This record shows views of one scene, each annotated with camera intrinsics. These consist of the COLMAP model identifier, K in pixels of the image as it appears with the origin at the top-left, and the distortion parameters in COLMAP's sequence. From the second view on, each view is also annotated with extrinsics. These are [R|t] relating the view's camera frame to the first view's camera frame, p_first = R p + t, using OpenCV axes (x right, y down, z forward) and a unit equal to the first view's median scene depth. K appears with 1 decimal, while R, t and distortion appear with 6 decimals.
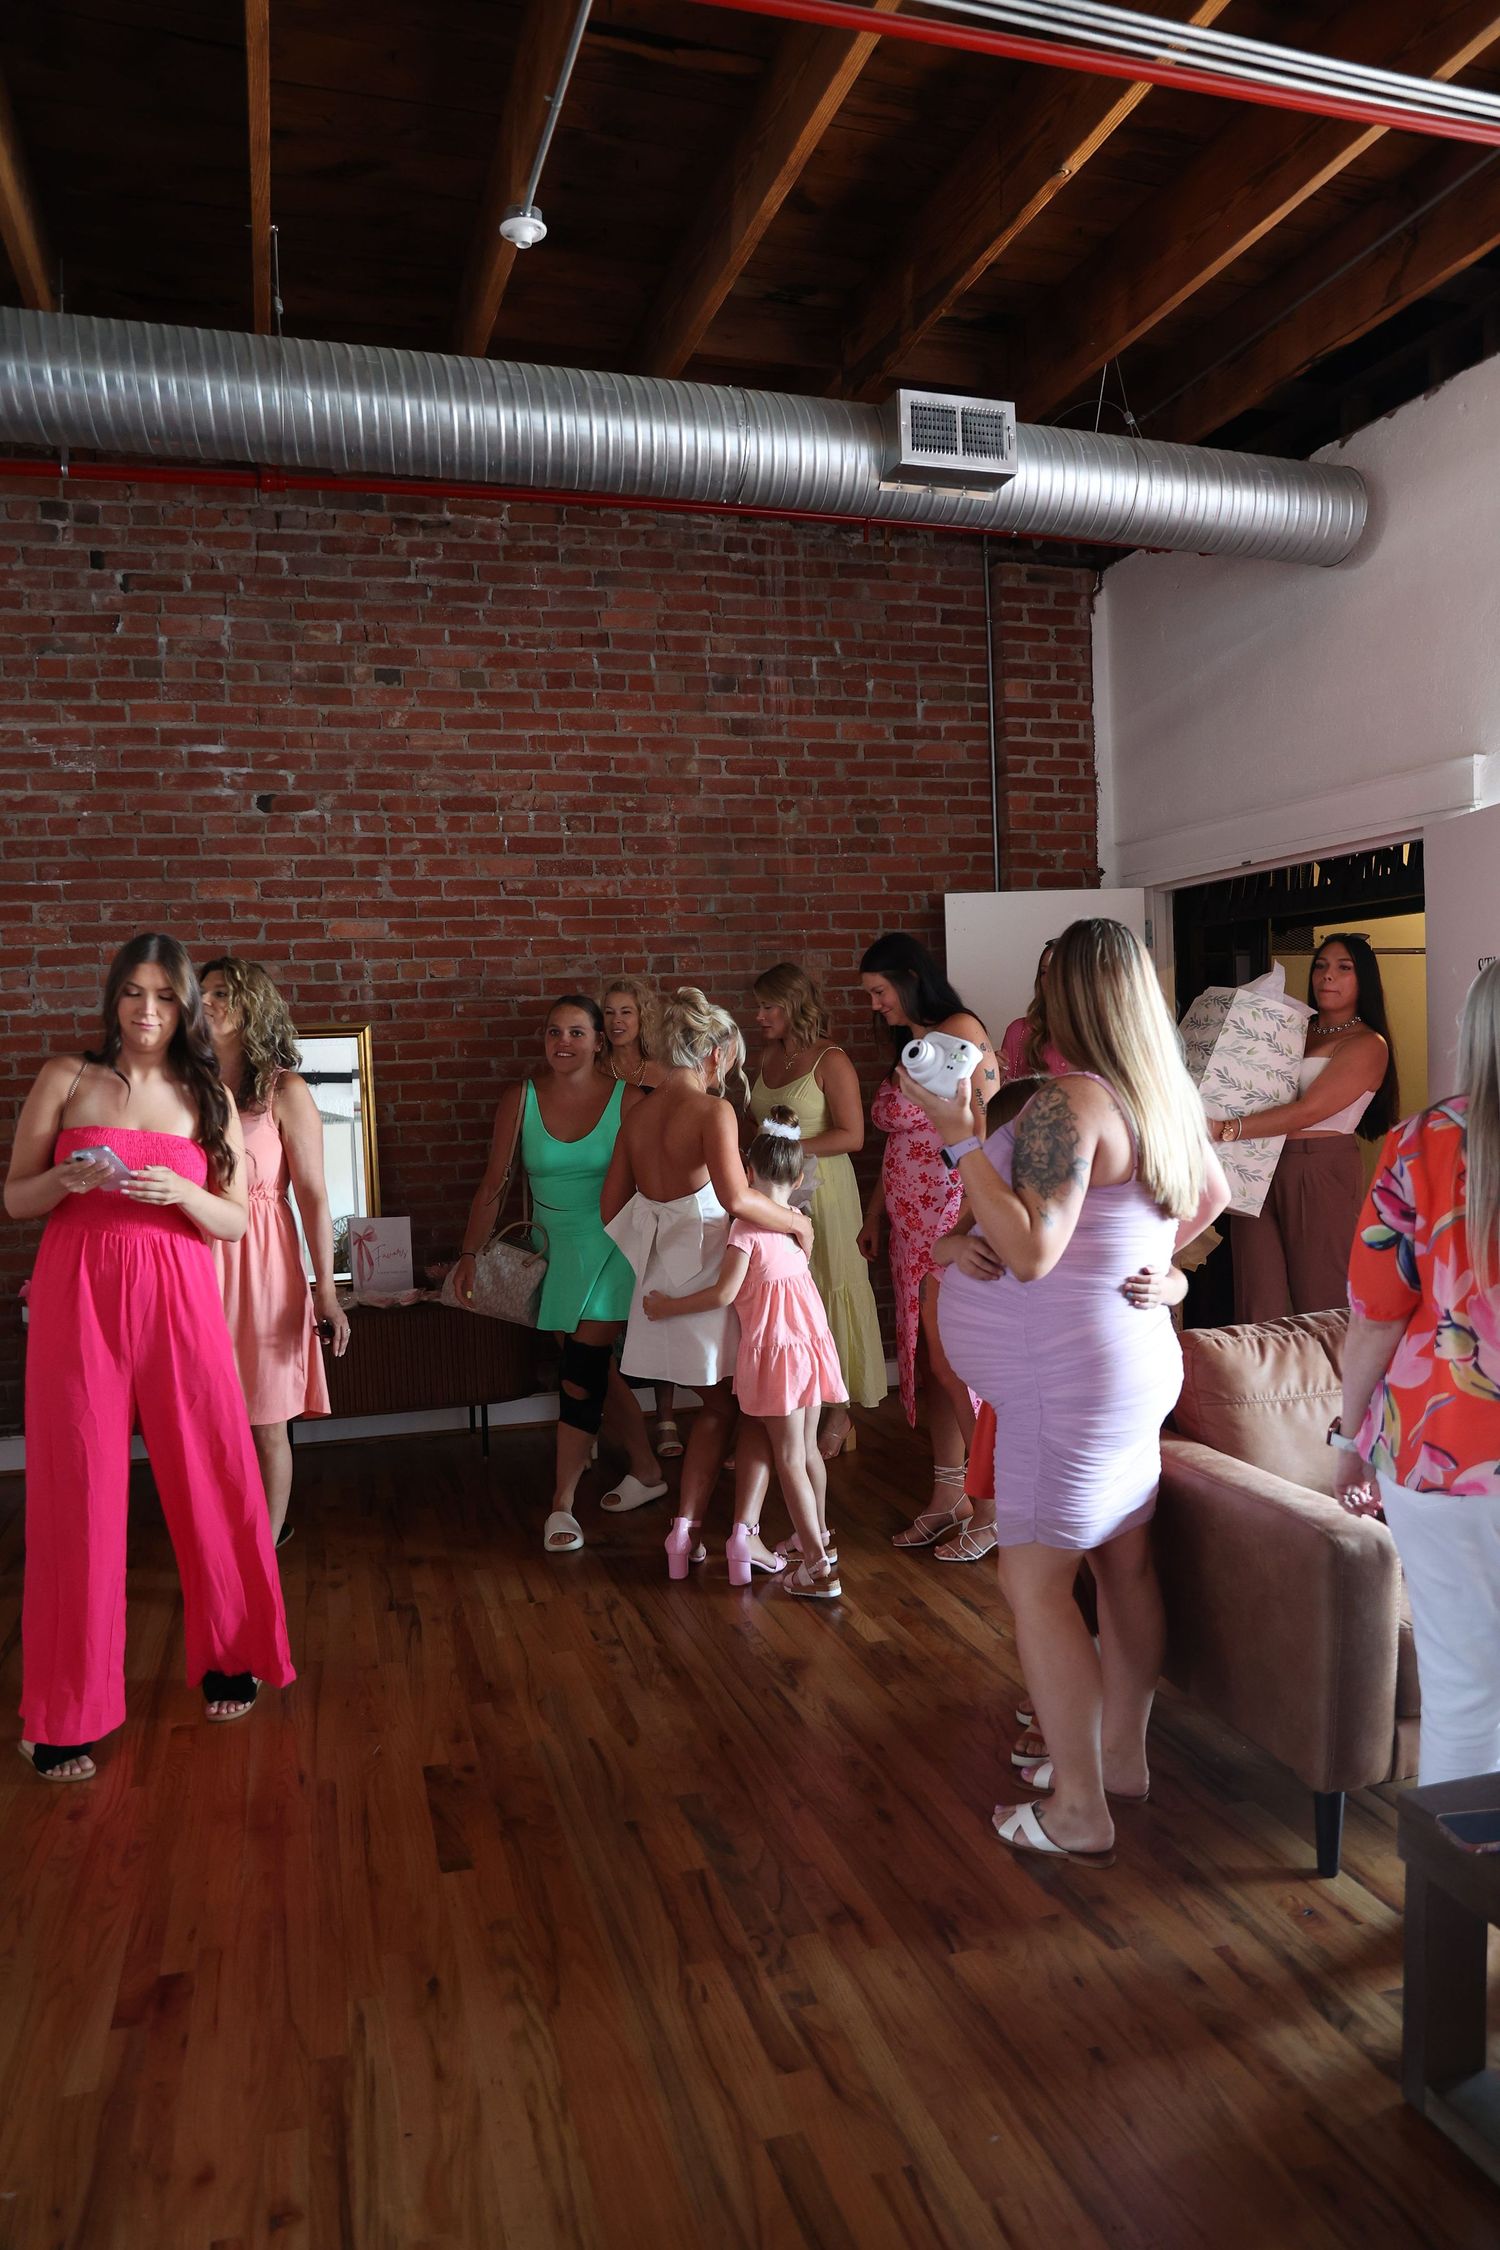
lens RADIAL K [[1544.9, 0, 744.1], [0, 1544.9, 1115.8], [0, 0, 1]] dist [-0.102180, 0.075800]
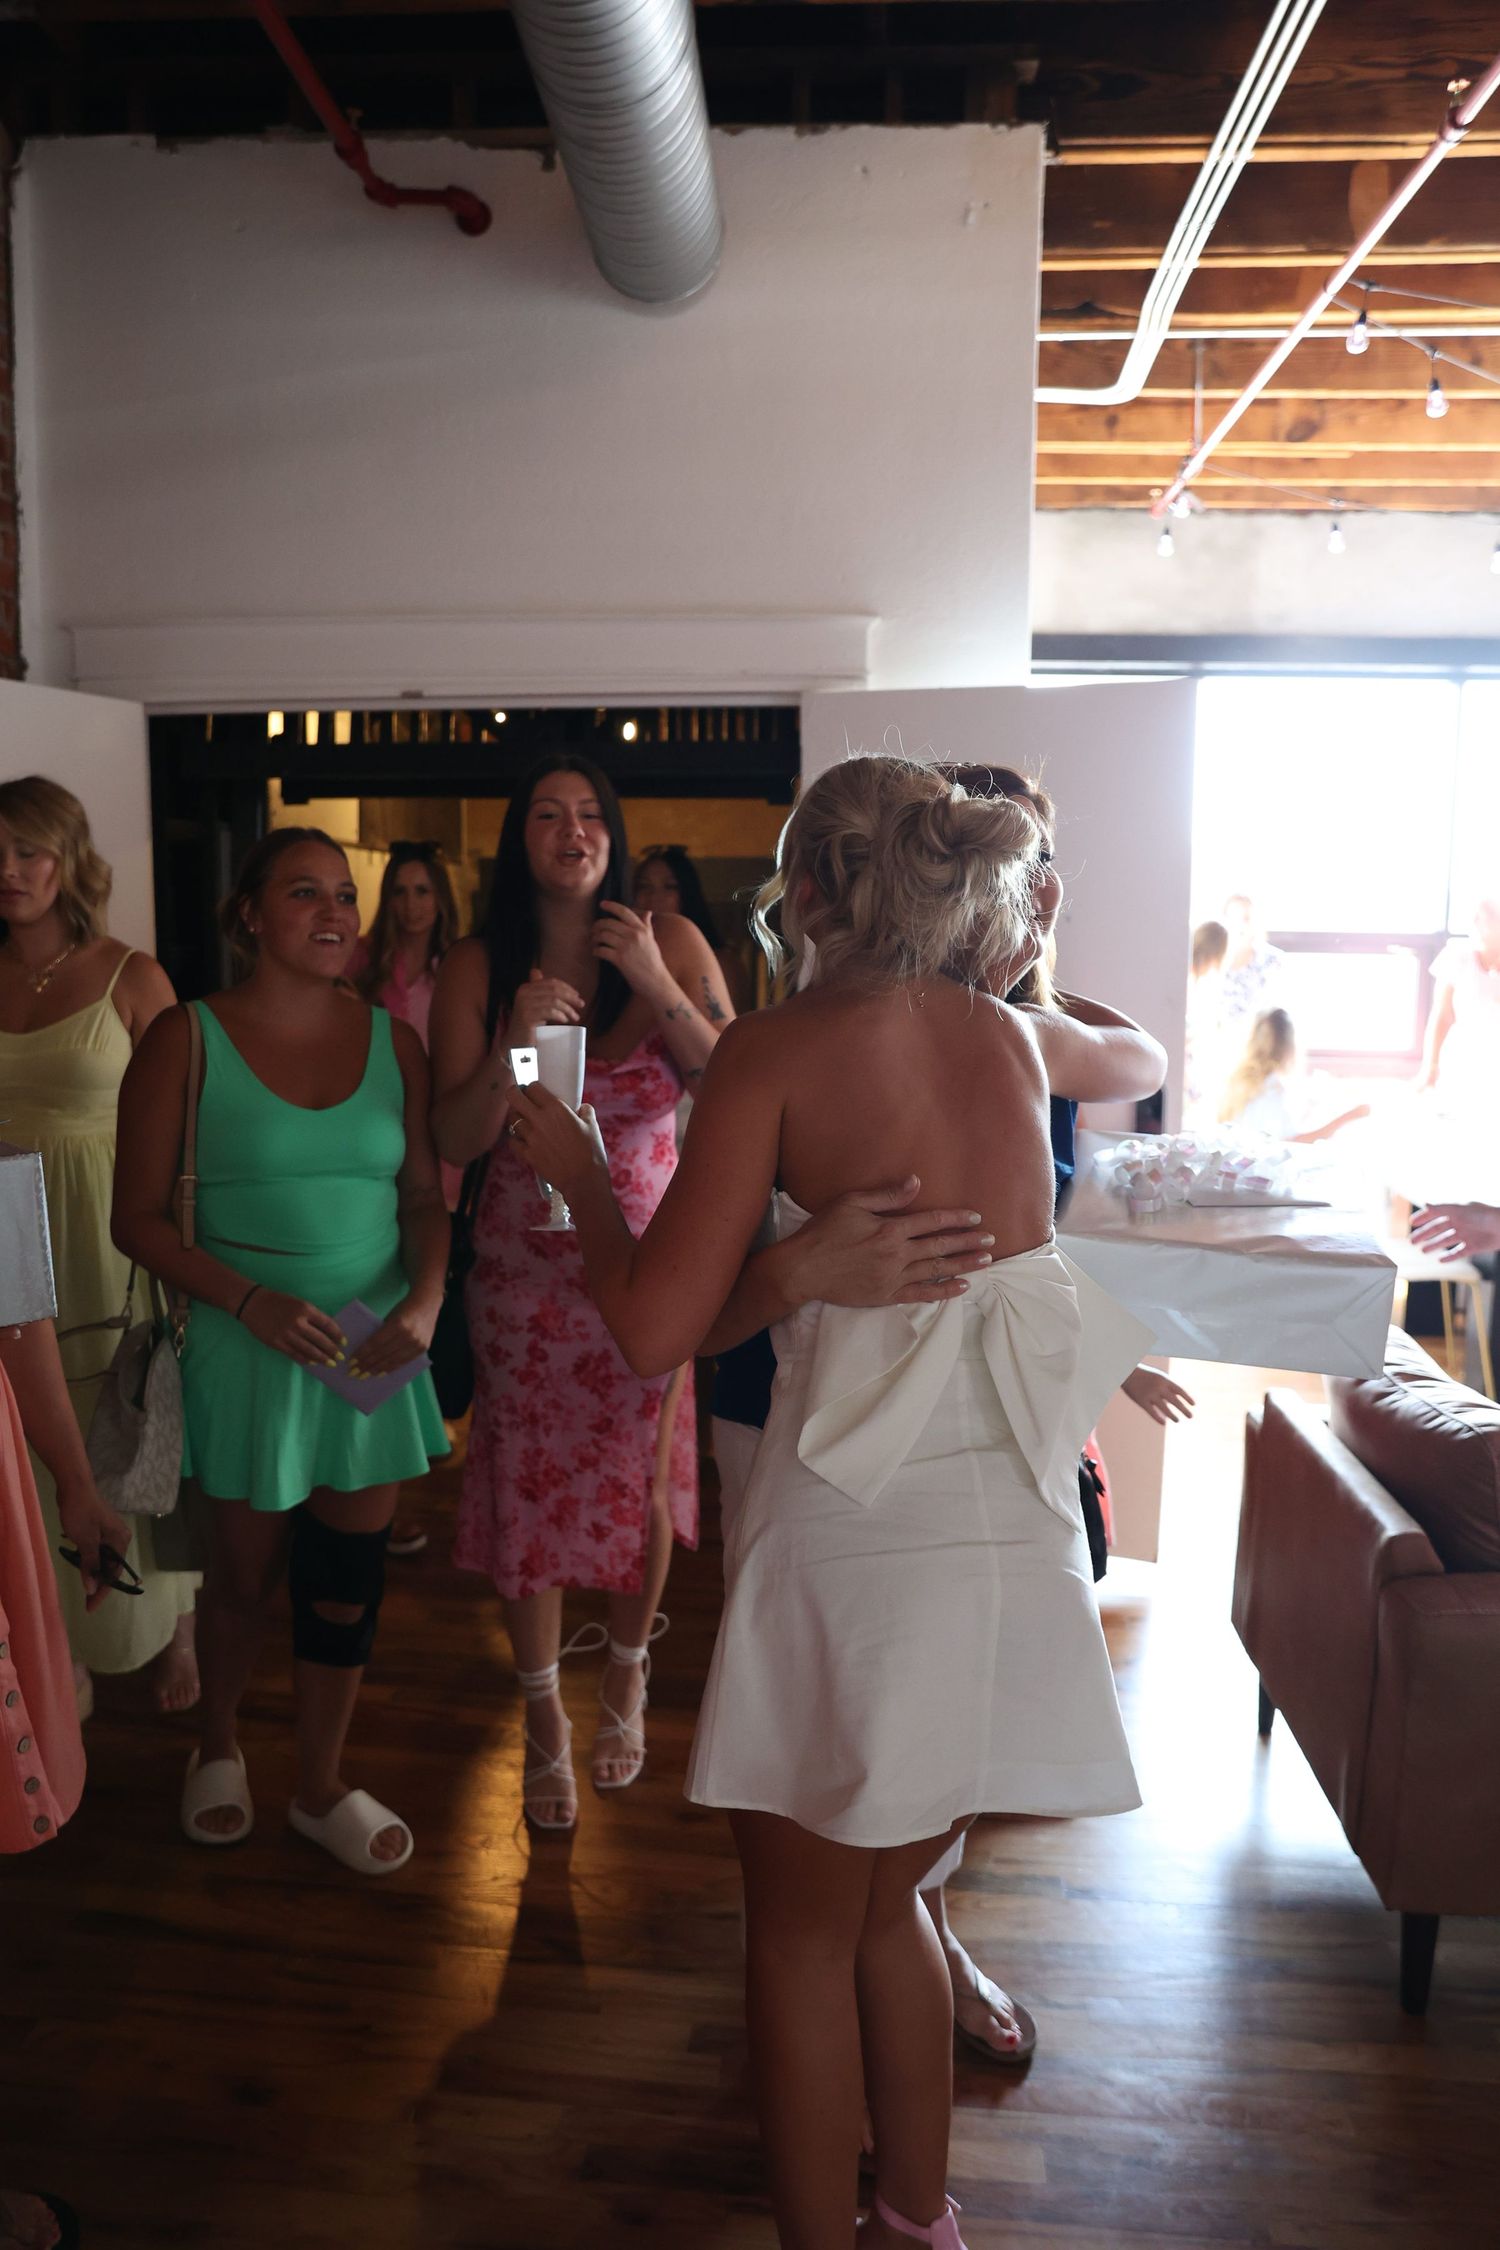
lens RADIAL K [[1544.9, 0, 745.0], [0, 1544.9, 1123.7], [0, 0, 1]] dist [-0.102180, 0.075800]
pose [[0.367765, -0.080054, 0.926467, -0.245321], [0.018026, 0.996714, 0.078968, -0.025854], [-0.929744, -0.012341, 0.367999, 0.587084]]
